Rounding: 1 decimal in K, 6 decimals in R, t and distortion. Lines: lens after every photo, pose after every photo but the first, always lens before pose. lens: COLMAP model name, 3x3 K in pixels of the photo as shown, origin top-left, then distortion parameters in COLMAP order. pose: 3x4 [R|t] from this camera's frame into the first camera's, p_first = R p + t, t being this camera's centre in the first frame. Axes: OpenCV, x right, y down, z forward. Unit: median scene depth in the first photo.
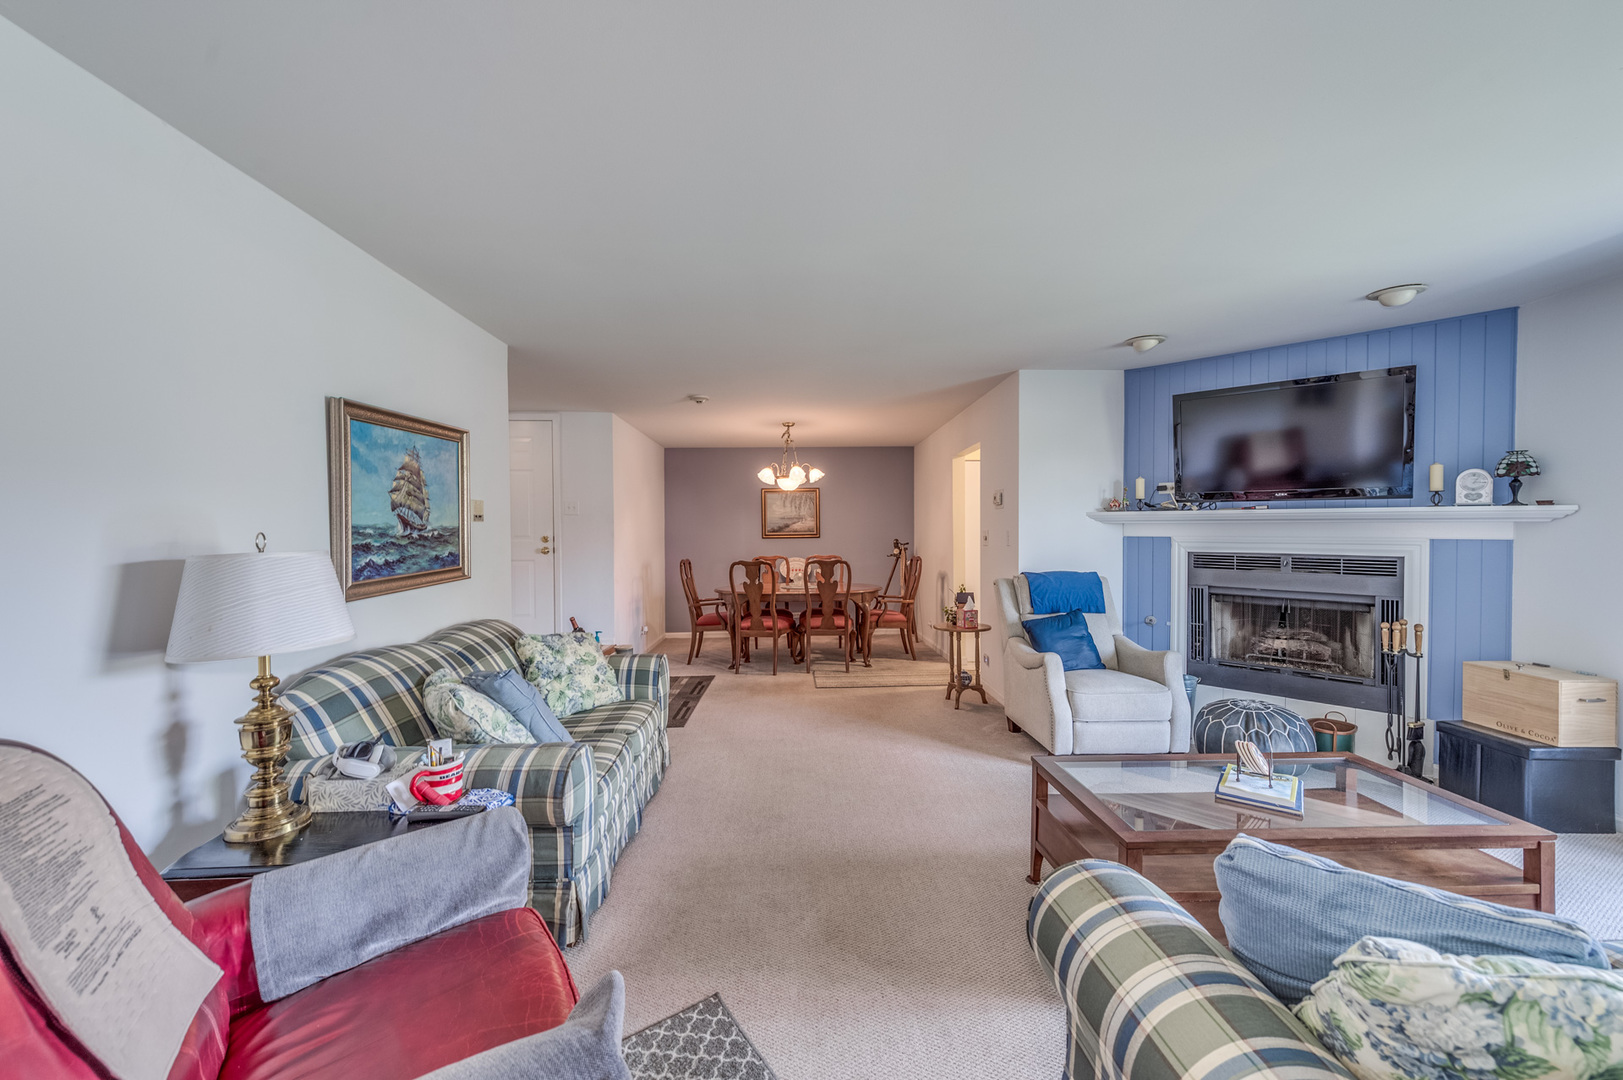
lens RADIAL K [[641.3, 0, 815.3], [0, 641.3, 528.6], [0, 0, 1]] dist [0.009393, -0.000408]
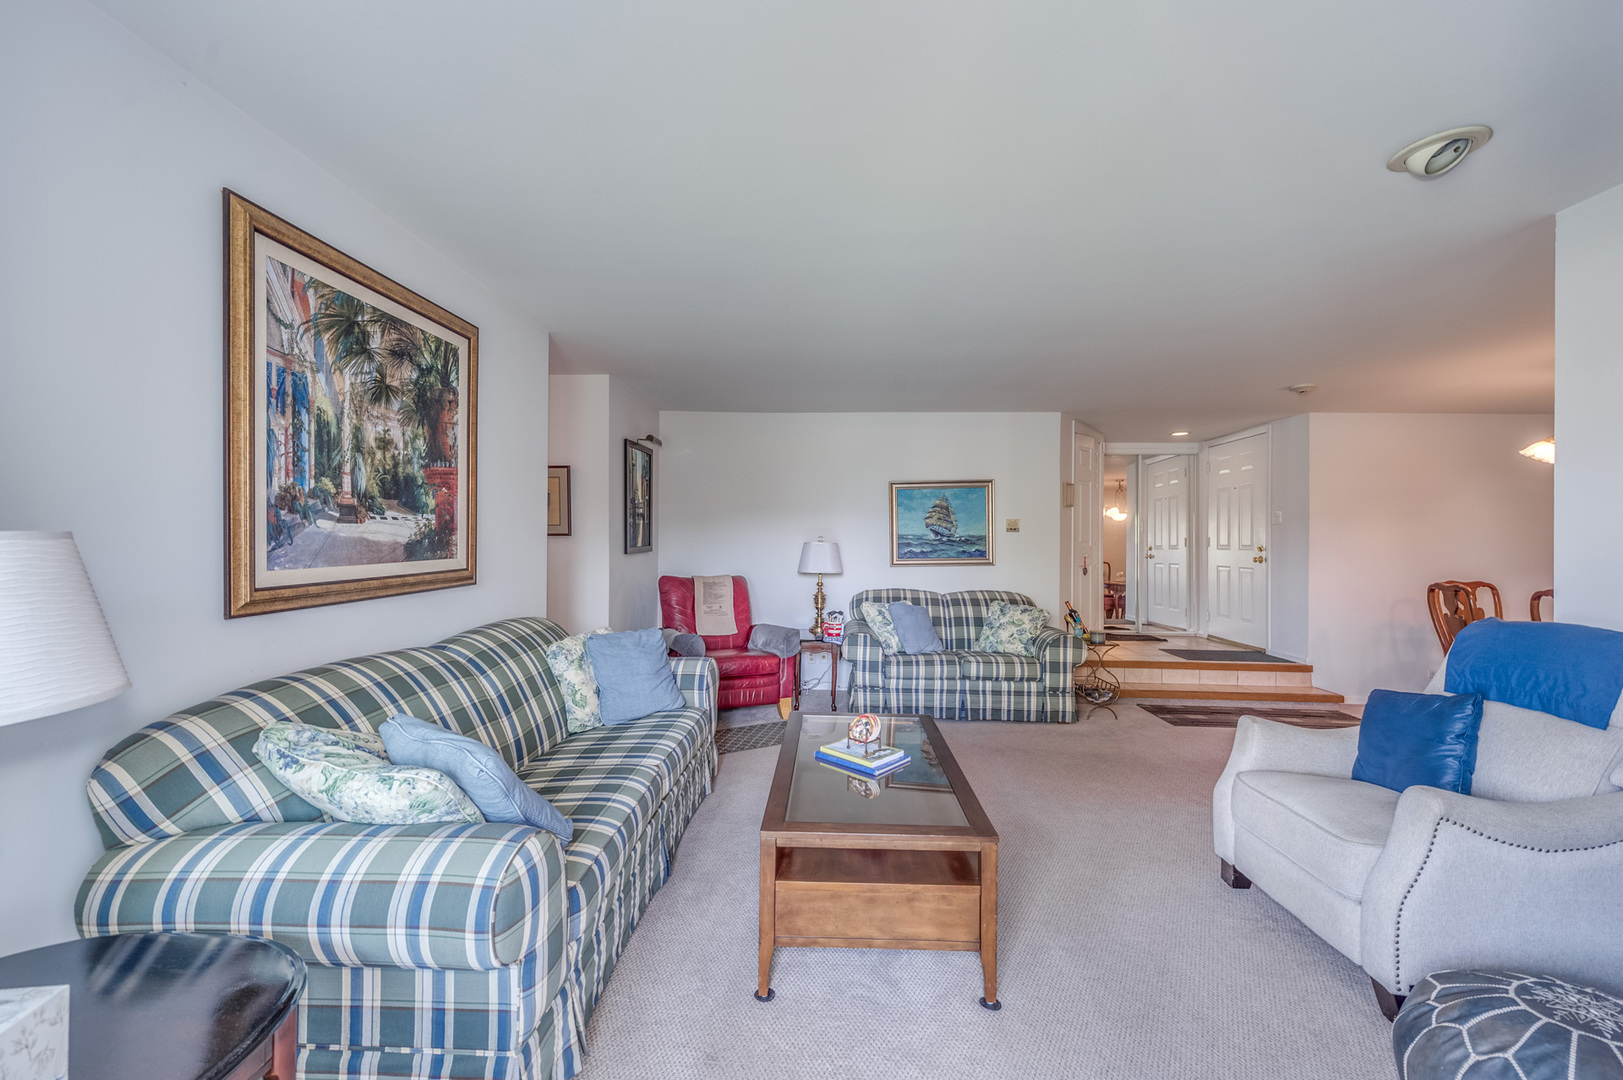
lens RADIAL K [[640.4, 0, 803.2], [0, 640.4, 533.5], [0, 0, 1]] dist [0.023790, -0.021232]
pose [[-0.078030, -0.008279, -0.996917, 1.241501], [-0.007549, 0.999942, -0.007714, 0.009718], [0.996922, 0.006923, -0.078088, 0.640668]]
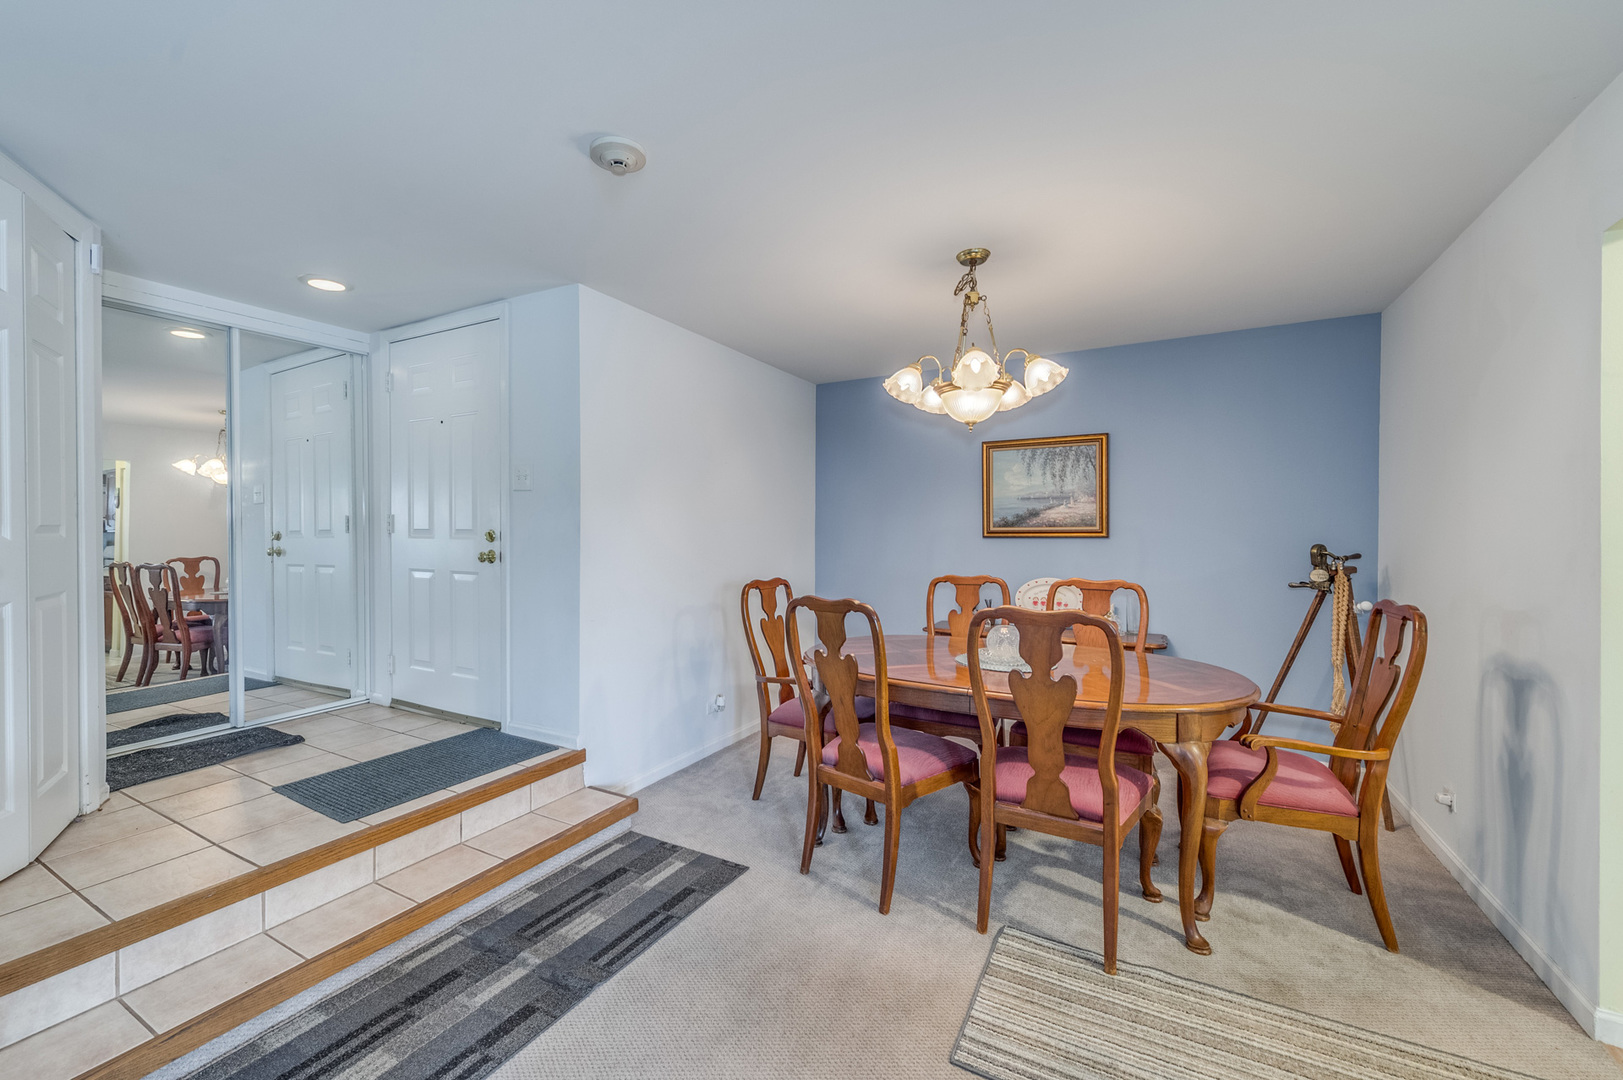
lens RADIAL K [[658.9, 0, 802.8], [0, 658.9, 516.2], [0, 0, 1]] dist [0.025223, -0.010629]
pose [[0.853531, -0.008331, -0.520975, 0.174474], [-0.001433, 0.999831, -0.018336, 0.018098], [0.521040, 0.016397, 0.853375, 1.223101]]
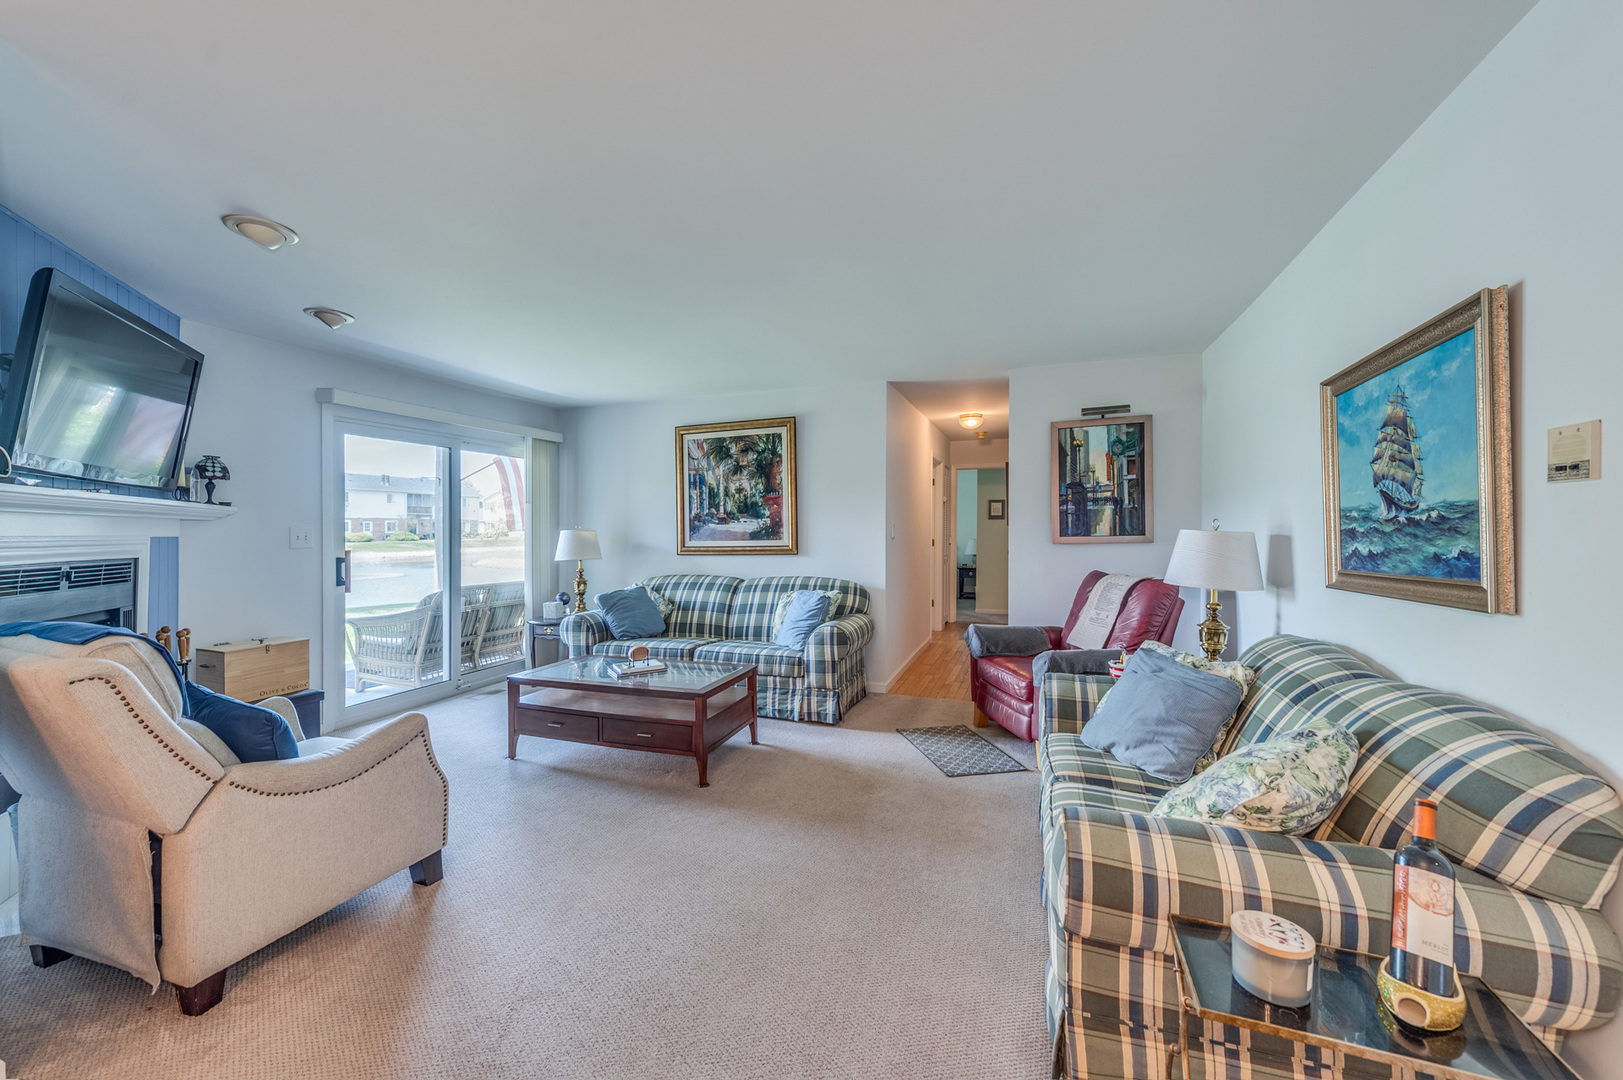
lens RADIAL K [[641.3, 0, 815.3], [0, 641.3, 528.6], [0, 0, 1]] dist [0.009393, -0.000408]
pose [[-0.929704, 0.008617, 0.368208, -0.272150], [0.007910, 0.999963, -0.003430, 0.016188], [-0.368223, -0.000277, -0.929737, 1.641833]]
